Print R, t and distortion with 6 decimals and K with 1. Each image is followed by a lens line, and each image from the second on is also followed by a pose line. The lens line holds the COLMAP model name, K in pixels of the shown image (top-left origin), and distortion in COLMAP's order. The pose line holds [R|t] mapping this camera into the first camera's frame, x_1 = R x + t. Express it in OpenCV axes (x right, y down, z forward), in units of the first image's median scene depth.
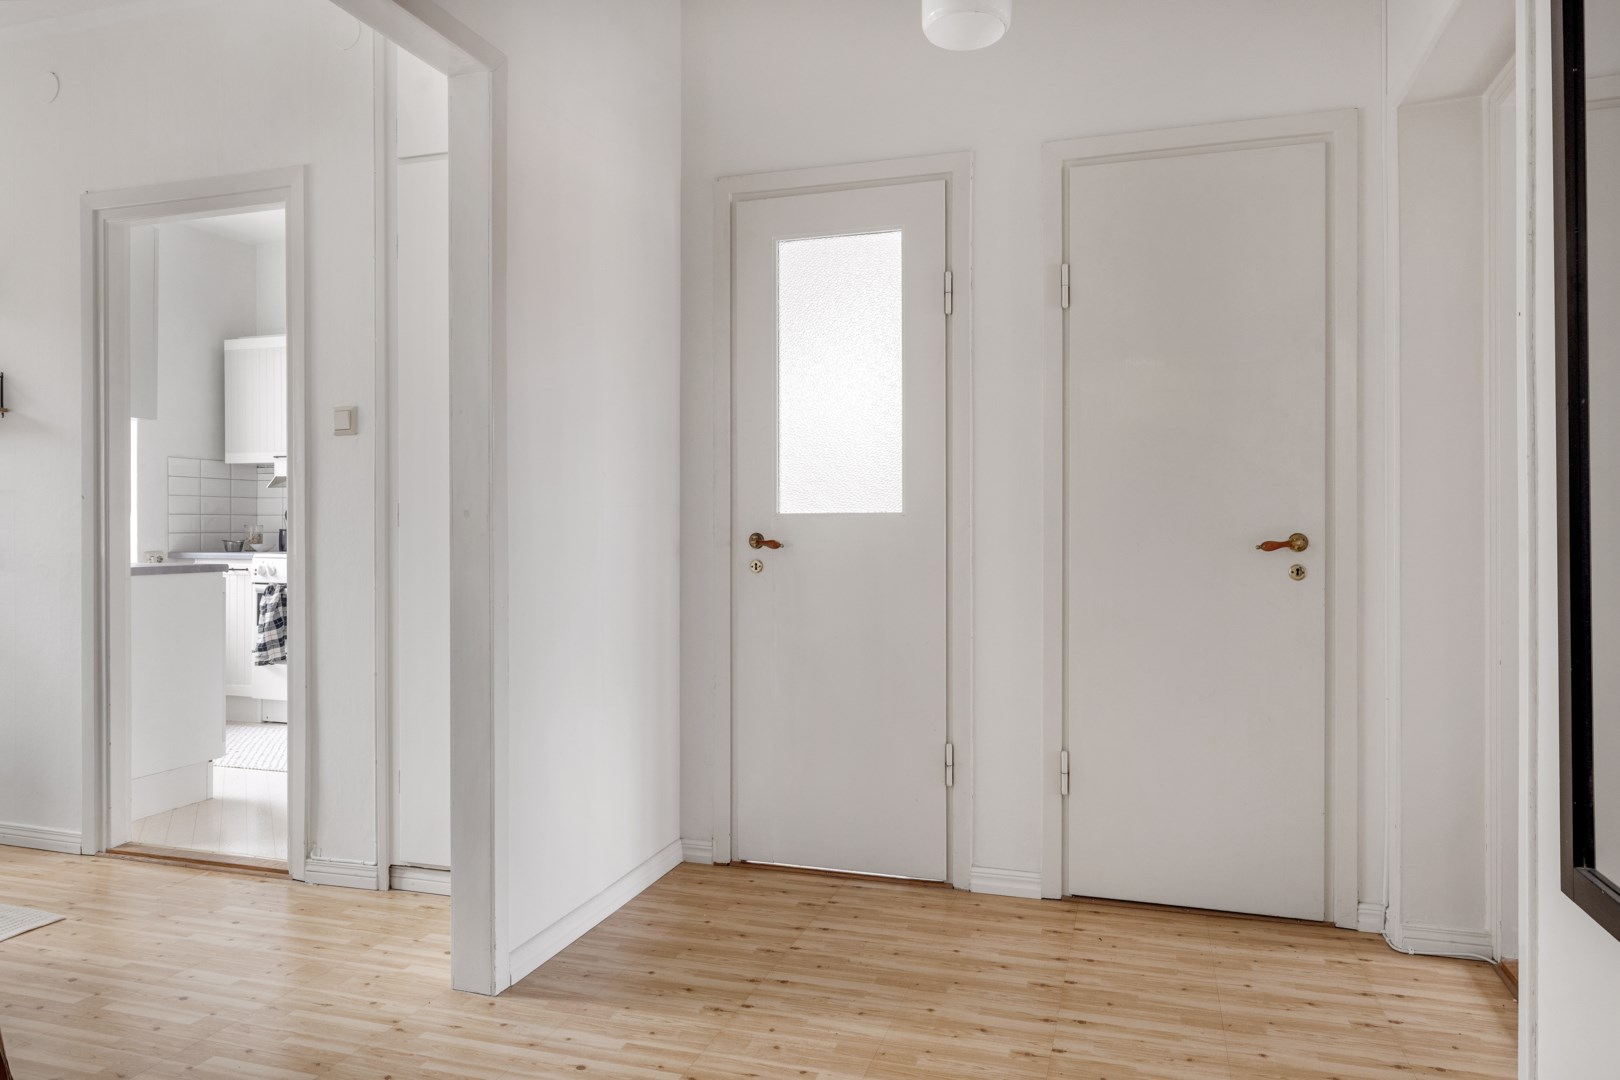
lens RADIAL K [[1047.2, 0, 810.0], [0, 1047.2, 540.0], [0, 0, 1]] dist [-0.000889, -0.000421]
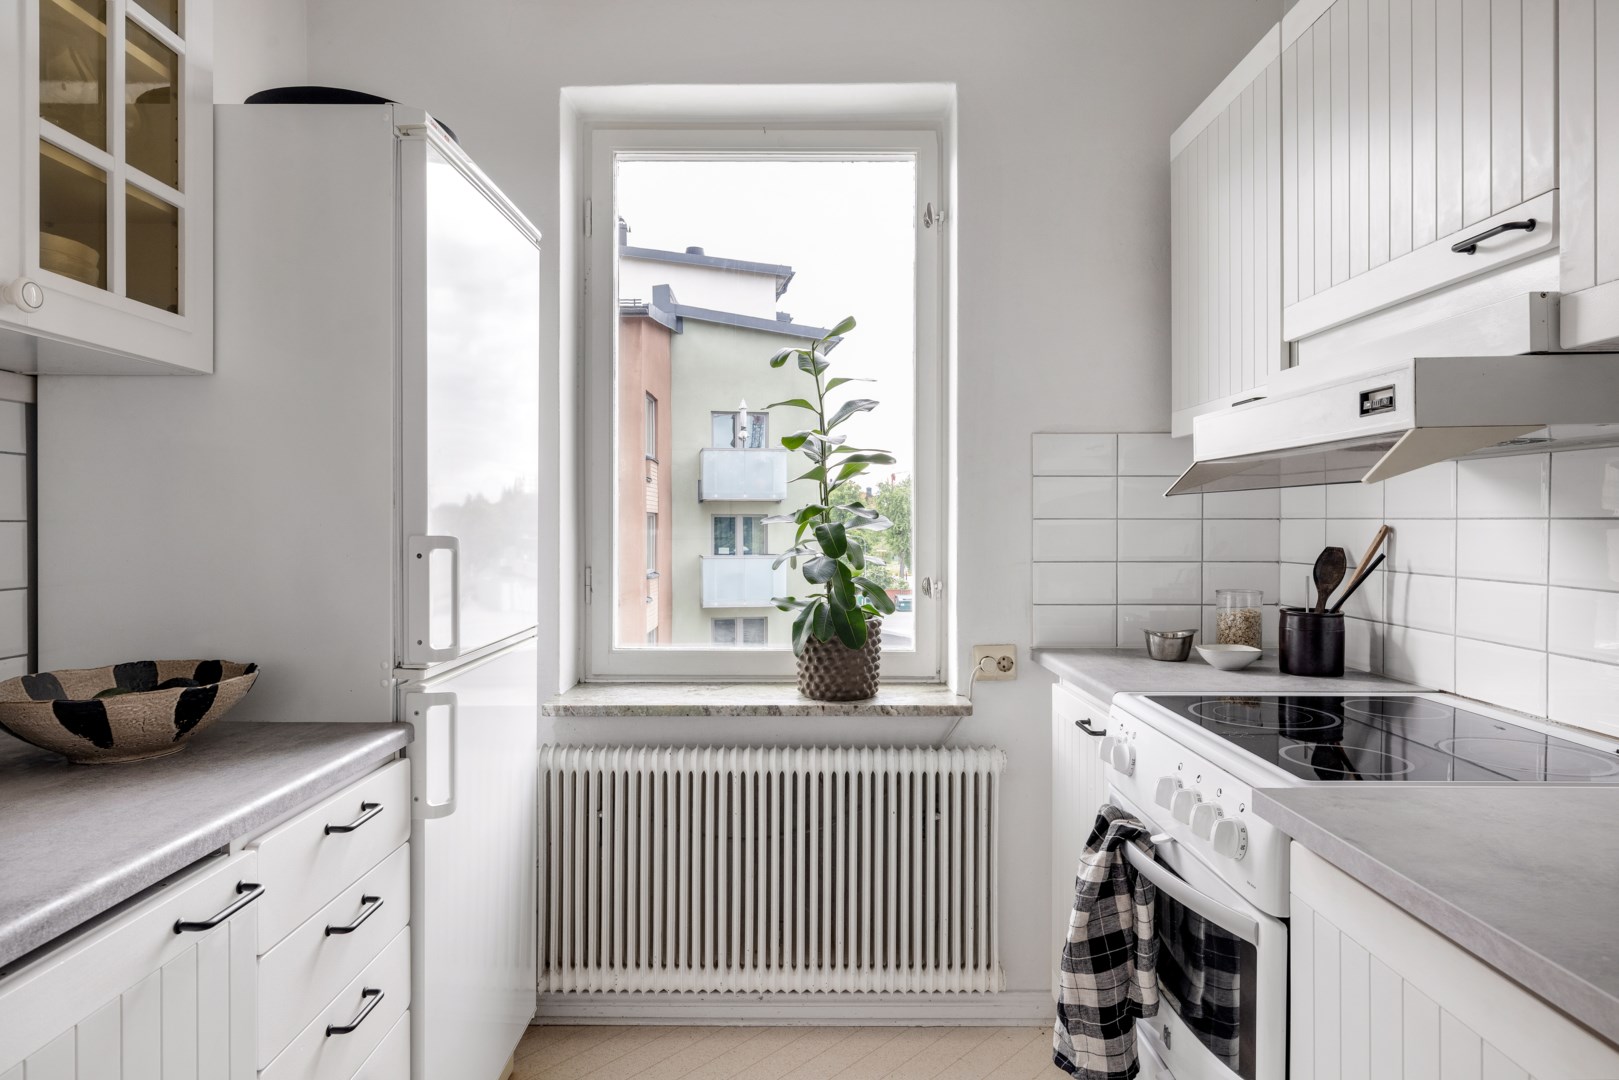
lens RADIAL K [[937.1, 0, 809.5], [0, 937.1, 540.0], [0, 0, 1]] dist [0.000307, -0.000024]
pose [[0.316683, 0.013674, -0.948433, -0.283017], [-0.010043, 0.999888, 0.011062, -0.039922], [0.948478, 0.006022, 0.316785, 0.834025]]
